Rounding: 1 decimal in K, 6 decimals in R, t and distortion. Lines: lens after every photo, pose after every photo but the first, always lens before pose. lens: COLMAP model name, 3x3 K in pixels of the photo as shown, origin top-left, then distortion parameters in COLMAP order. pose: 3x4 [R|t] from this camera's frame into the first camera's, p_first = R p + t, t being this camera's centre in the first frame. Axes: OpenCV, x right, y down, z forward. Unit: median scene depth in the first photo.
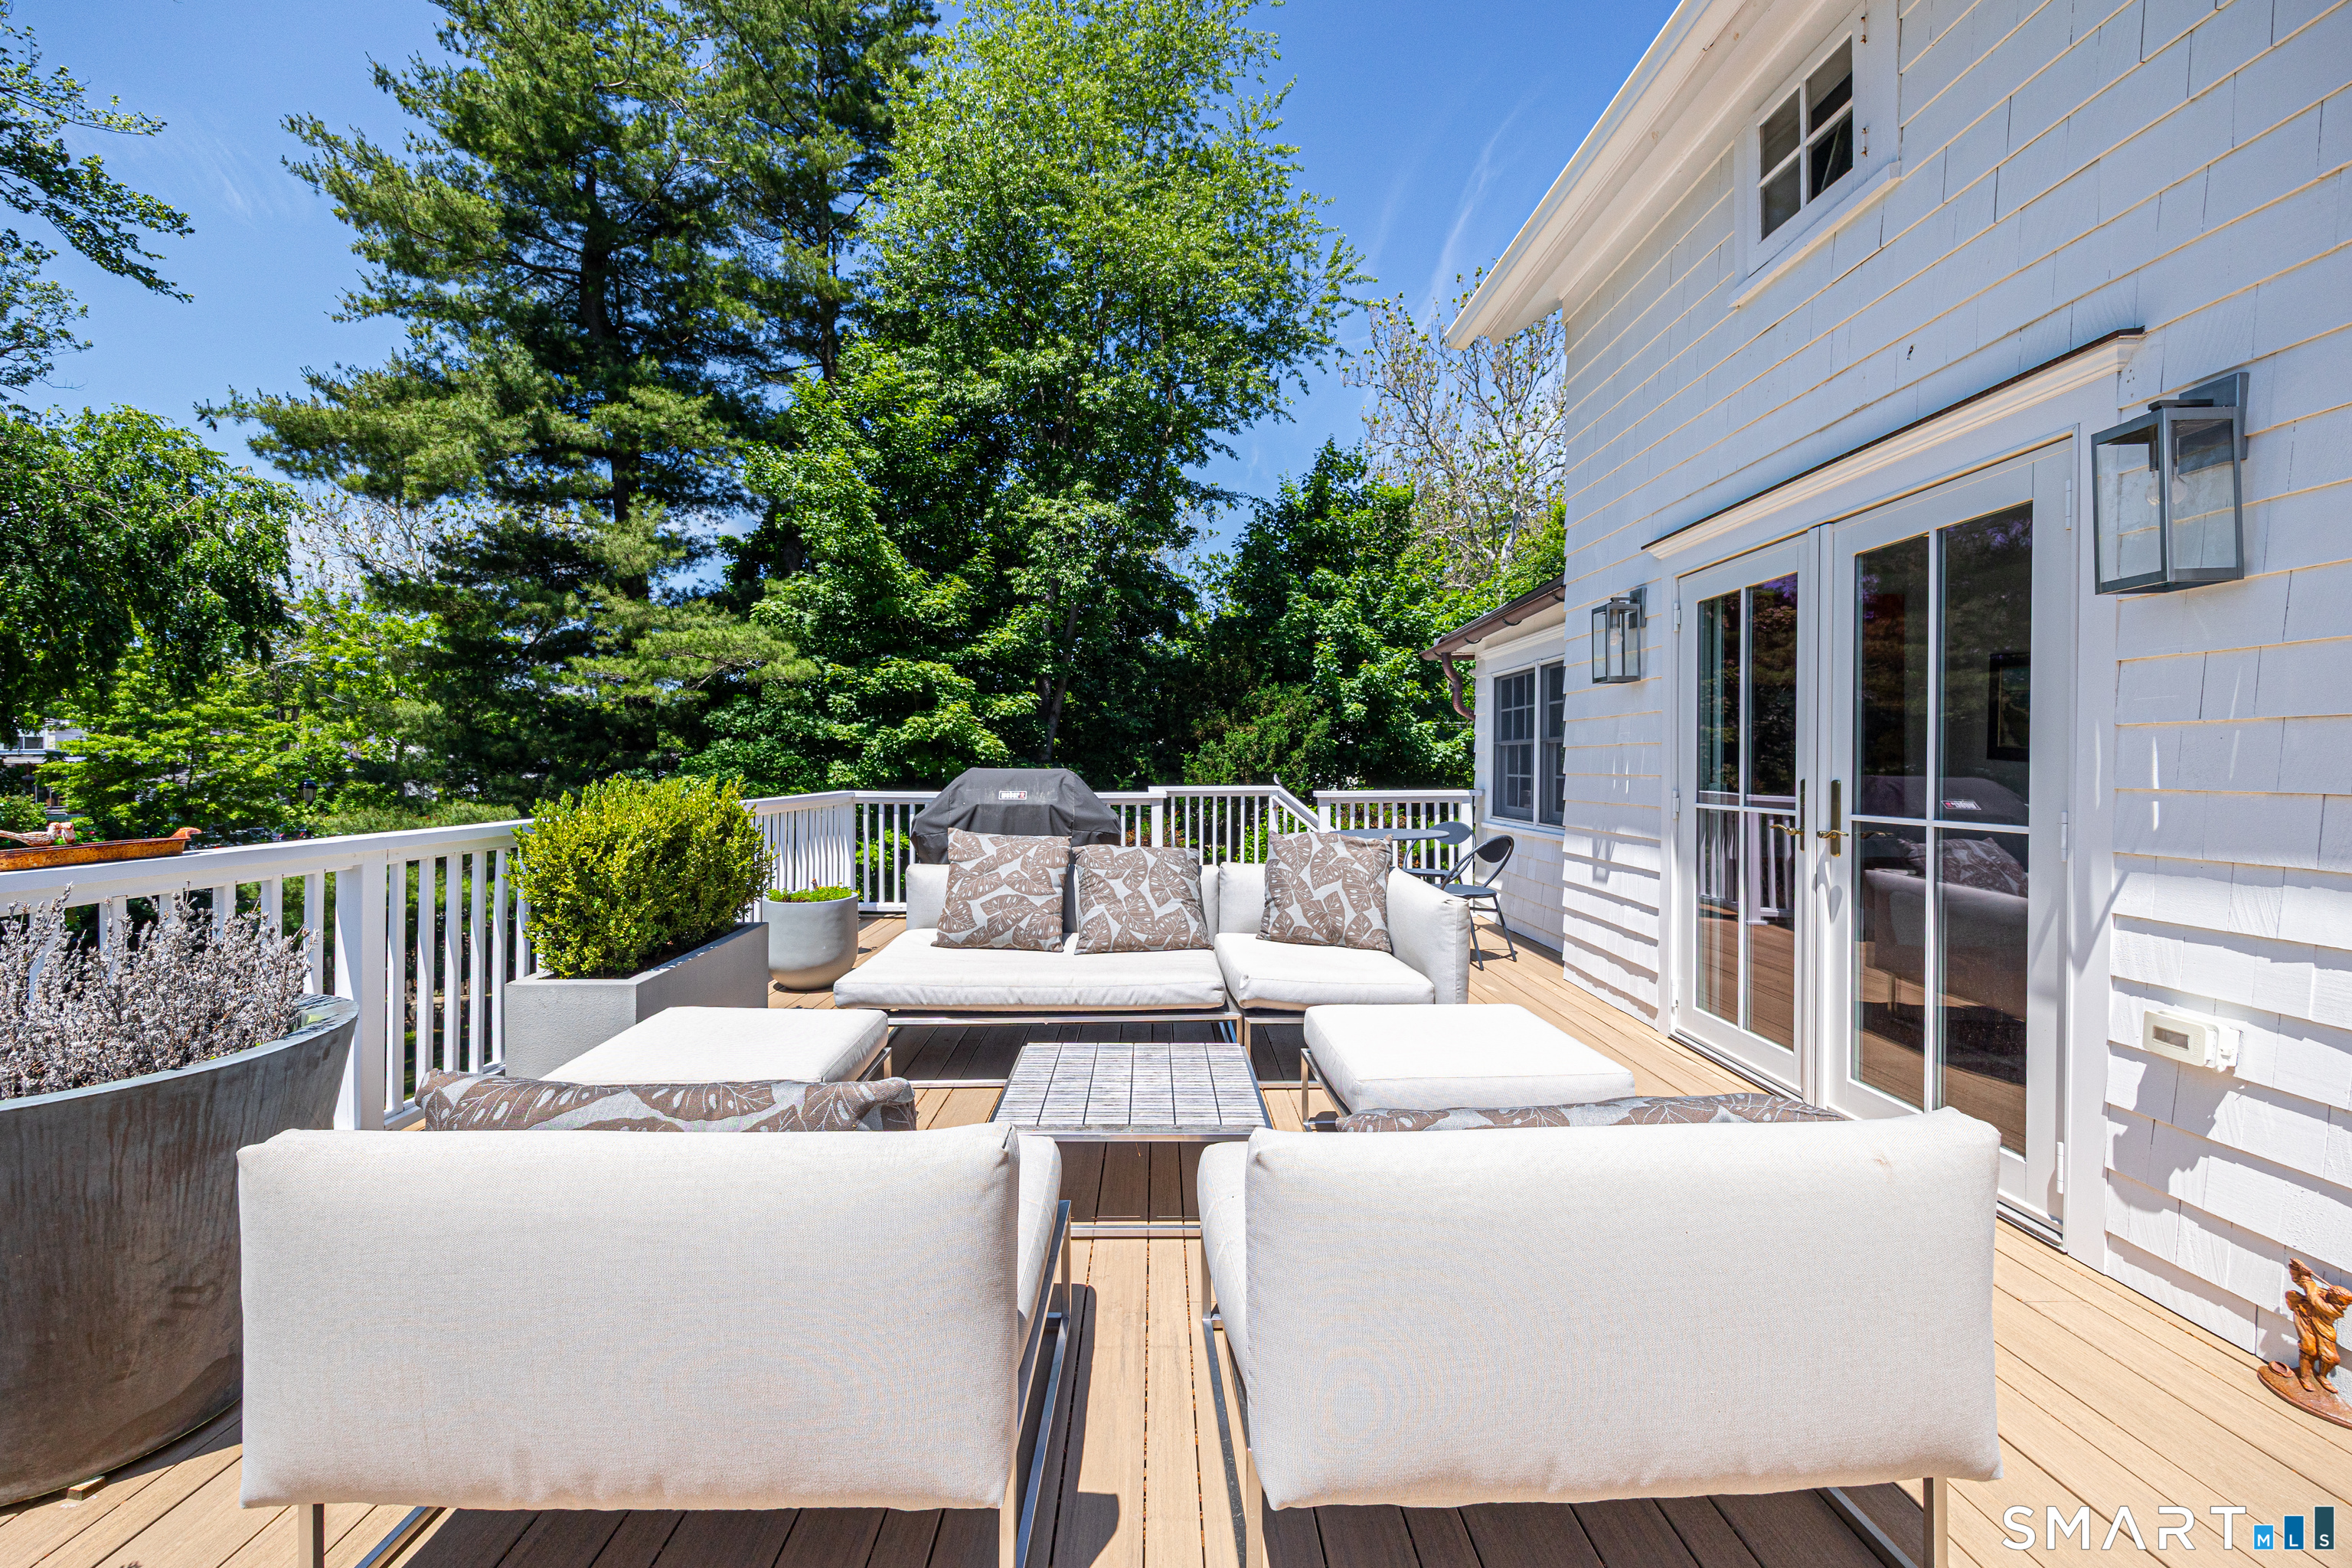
lens RADIAL K [[949.0, 0, 1171.5], [0, 949.0, 781.2], [0, 0, 1]] dist [0.005150, -0.002886]
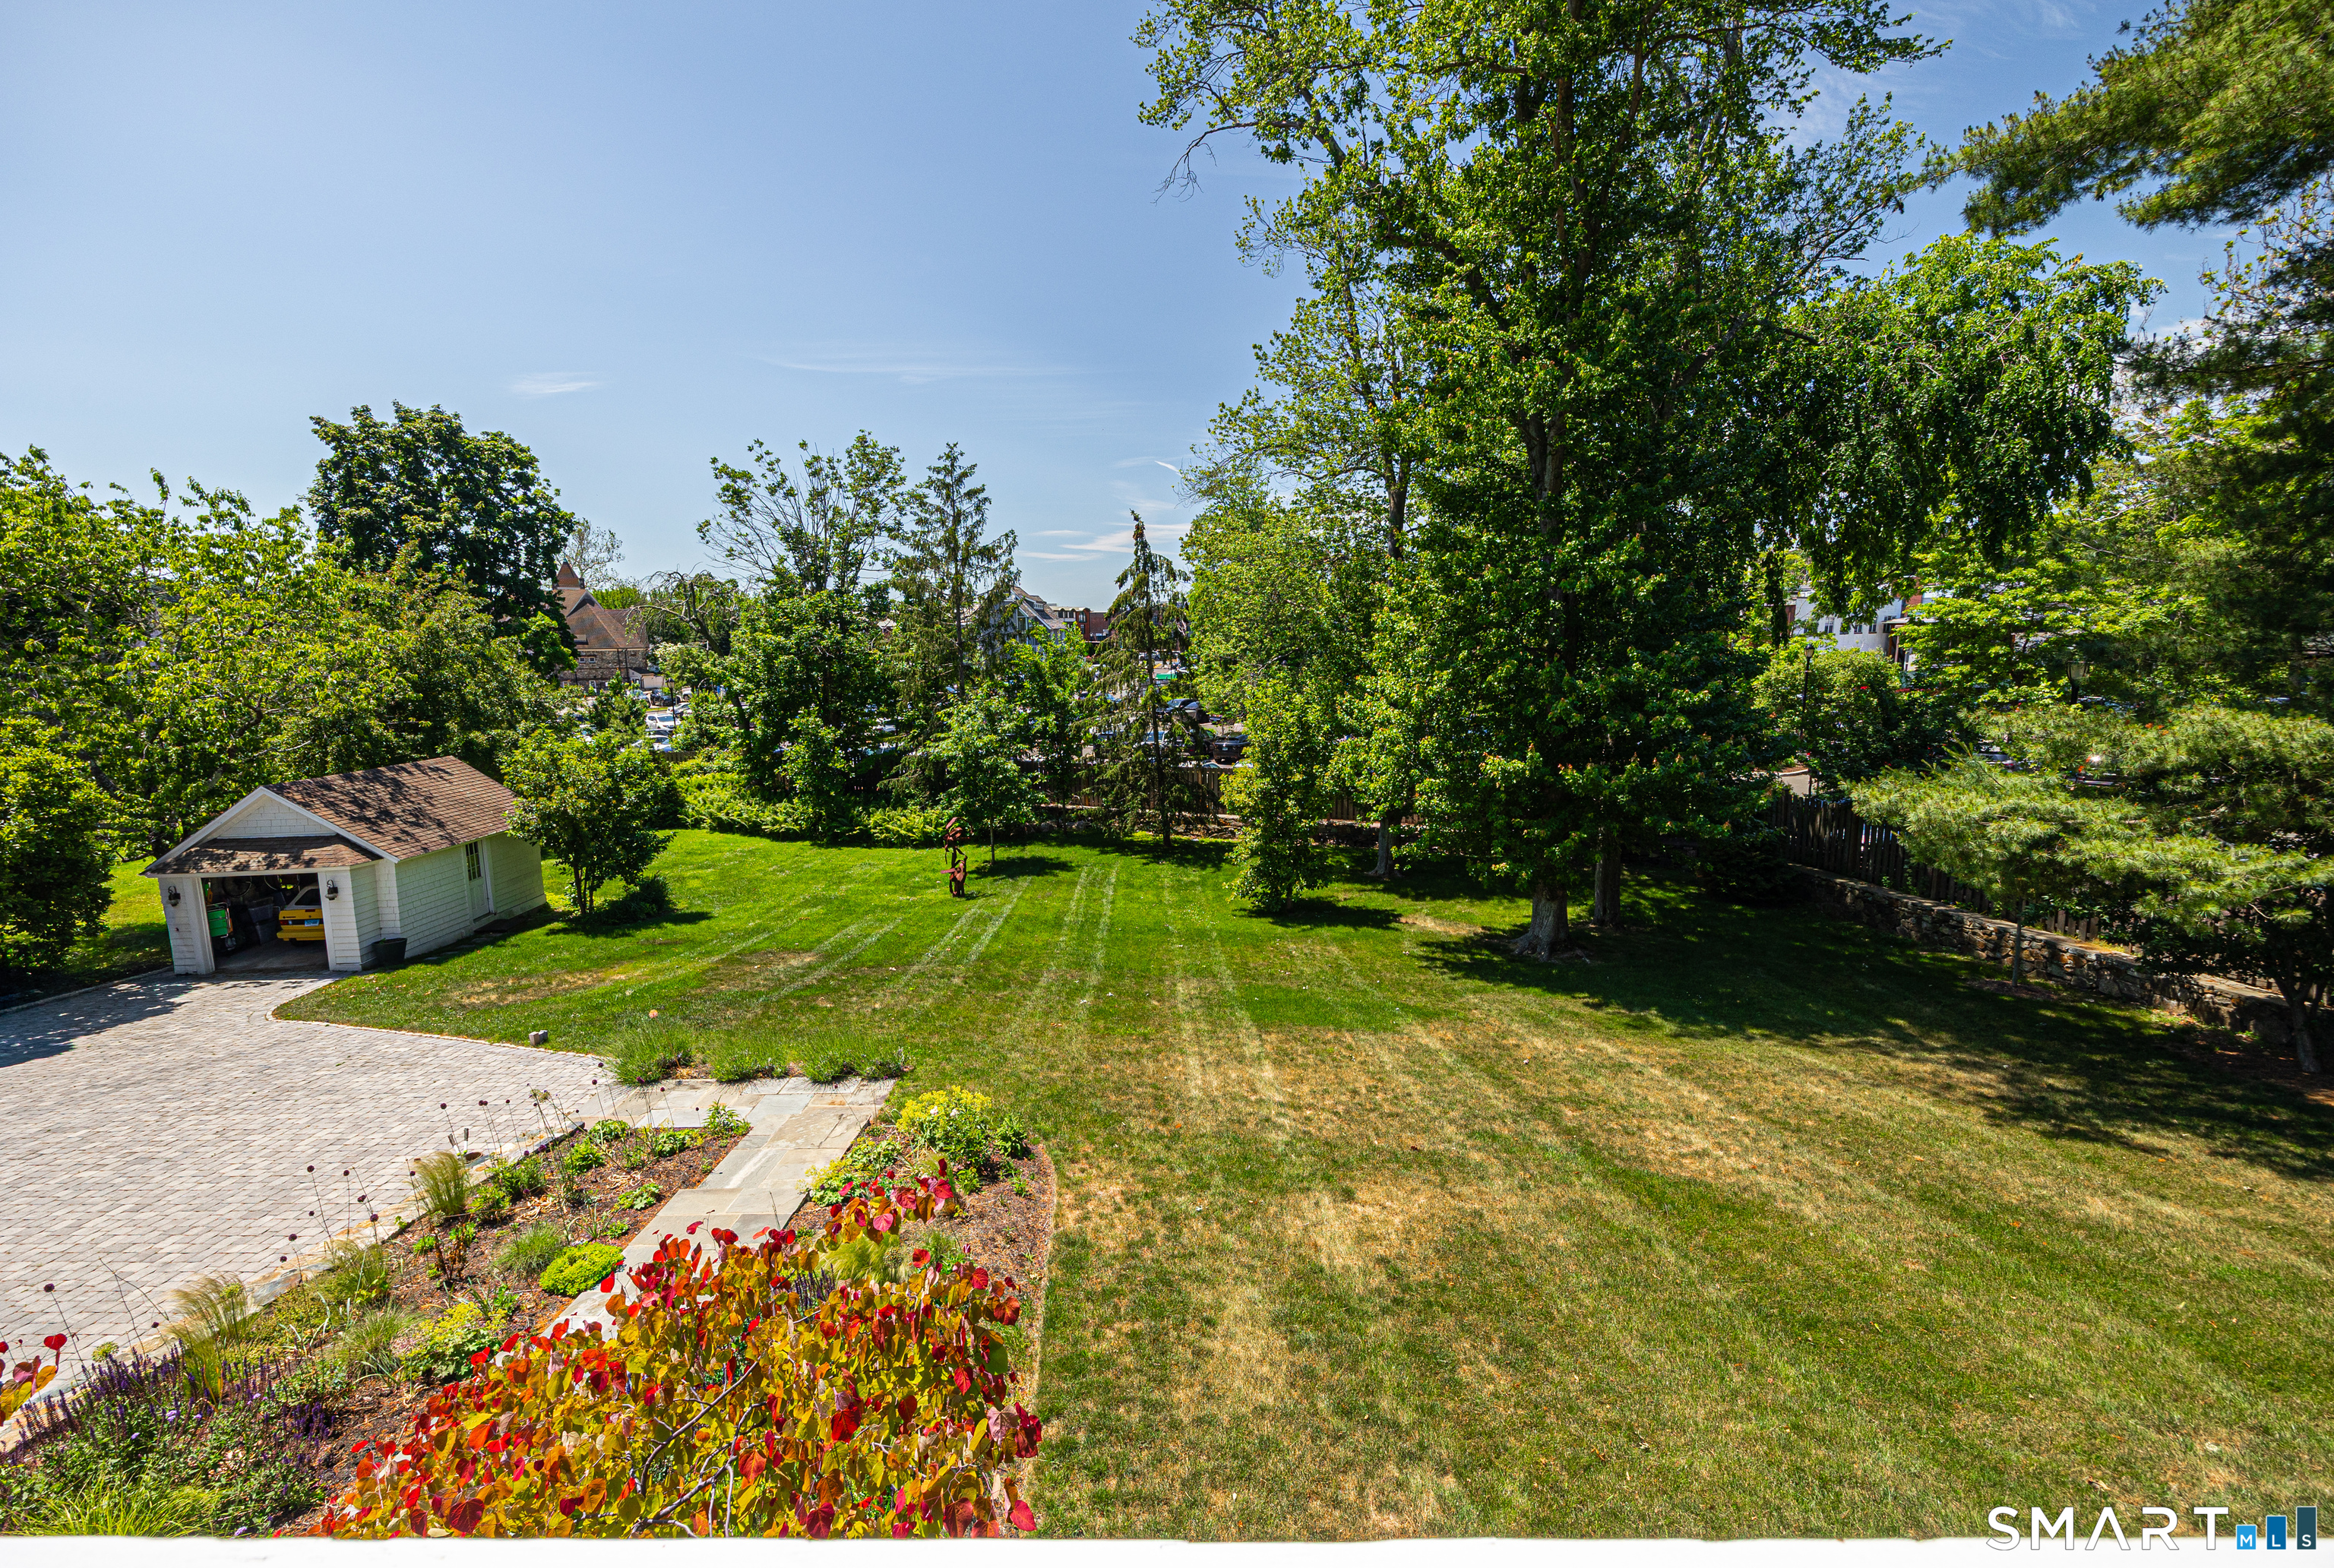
lens RADIAL K [[941.7, 0, 1135.0], [0, 941.7, 778.3], [0, 0, 1]] dist [0.005150, -0.002886]
pose [[-0.033413, 0.148532, -0.988343, -0.120973], [0.002409, 0.988904, 0.148535, -0.019960], [0.999439, 0.002582, -0.033400, 0.320192]]
